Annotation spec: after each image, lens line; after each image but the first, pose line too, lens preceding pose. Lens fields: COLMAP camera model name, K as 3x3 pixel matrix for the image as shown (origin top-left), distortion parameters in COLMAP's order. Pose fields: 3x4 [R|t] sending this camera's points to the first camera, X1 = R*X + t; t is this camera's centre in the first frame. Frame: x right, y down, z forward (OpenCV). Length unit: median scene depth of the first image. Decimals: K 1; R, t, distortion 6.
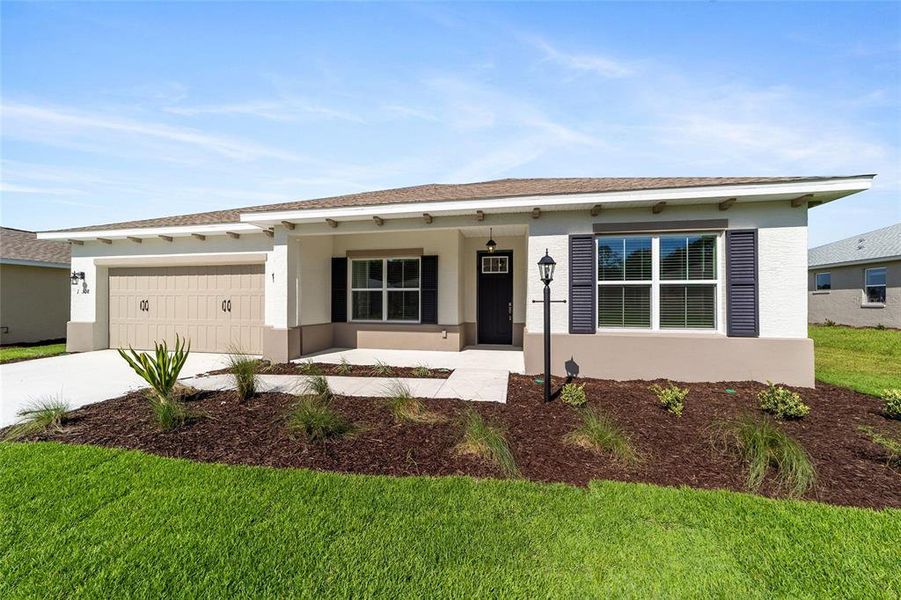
lens RADIAL K [[344.0, 0, 445.2], [0, 344.0, 299.8], [0, 0, 1]] dist [-0.000581, 0.000314]
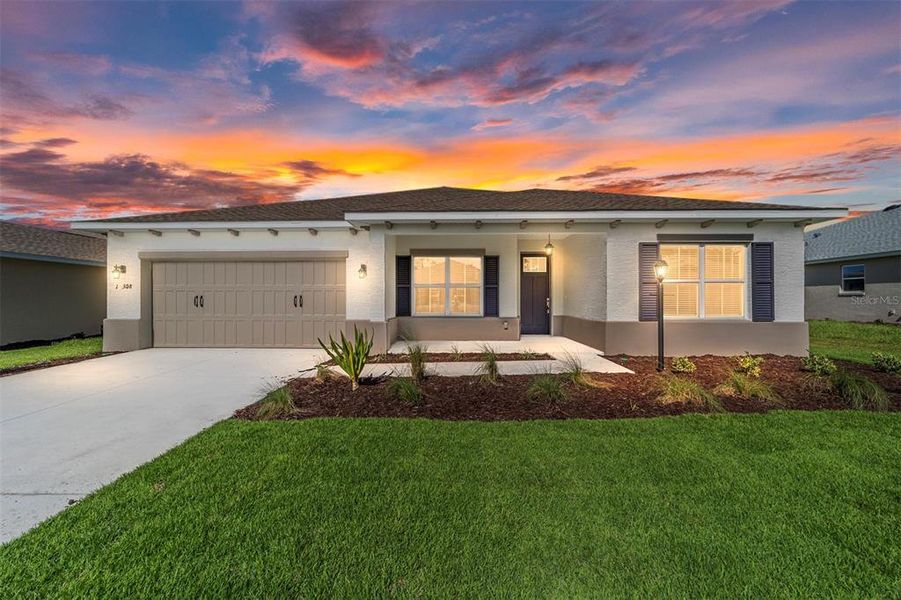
lens RADIAL K [[344.0, 0, 445.2], [0, 344.0, 299.8], [0, 0, 1]] dist [-0.000581, 0.000314]
pose [[0.984810, -0.001748, 0.173624, -0.422696], [0.000844, 0.999986, 0.005282, 0.009677], [-0.173631, -0.005055, 0.984798, -0.080812]]
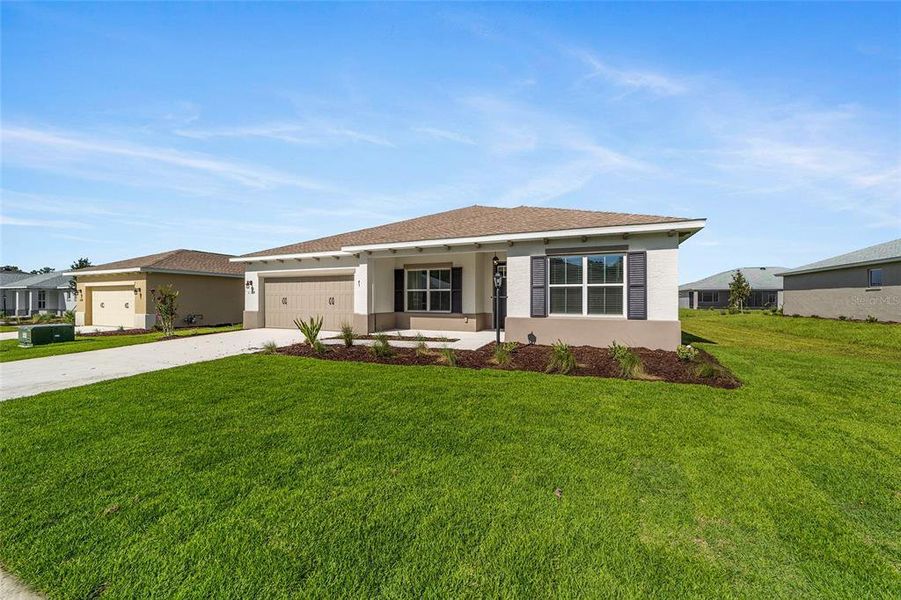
lens RADIAL K [[344.0, 0, 445.2], [0, 344.0, 299.8], [0, 0, 1]] dist [-0.000581, 0.000314]
pose [[0.979387, -0.000714, -0.201991, 0.225465], [0.001848, 0.999984, 0.005426, 0.004639], [0.201984, -0.005687, 0.979372, -0.507400]]
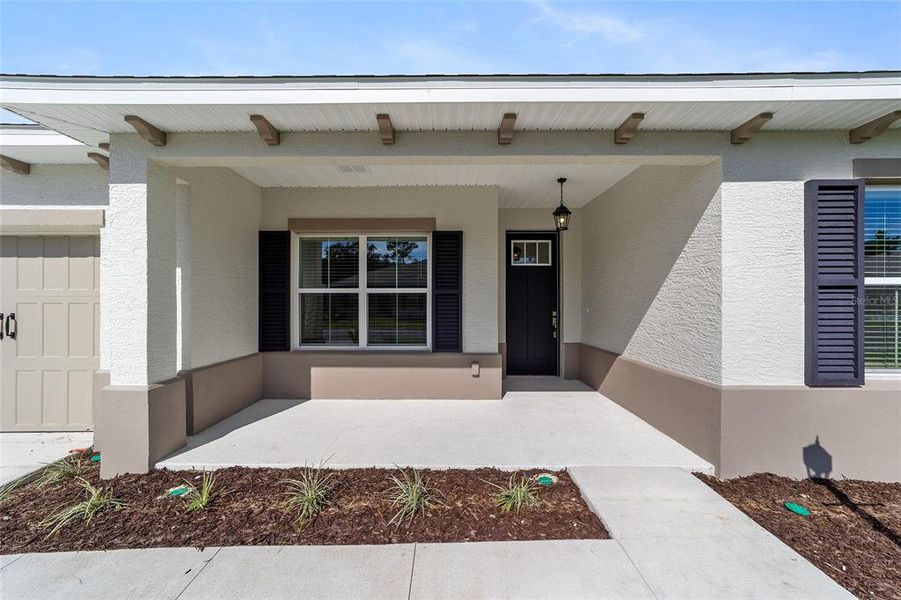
lens RADIAL K [[344.0, 0, 445.2], [0, 344.0, 299.8], [0, 0, 1]] dist [-0.000581, 0.000314]
pose [[0.980839, -0.002726, 0.194802, -0.174217], [0.001925, 0.999989, 0.004299, -0.019899], [-0.194812, -0.003841, 0.980833, 0.485247]]
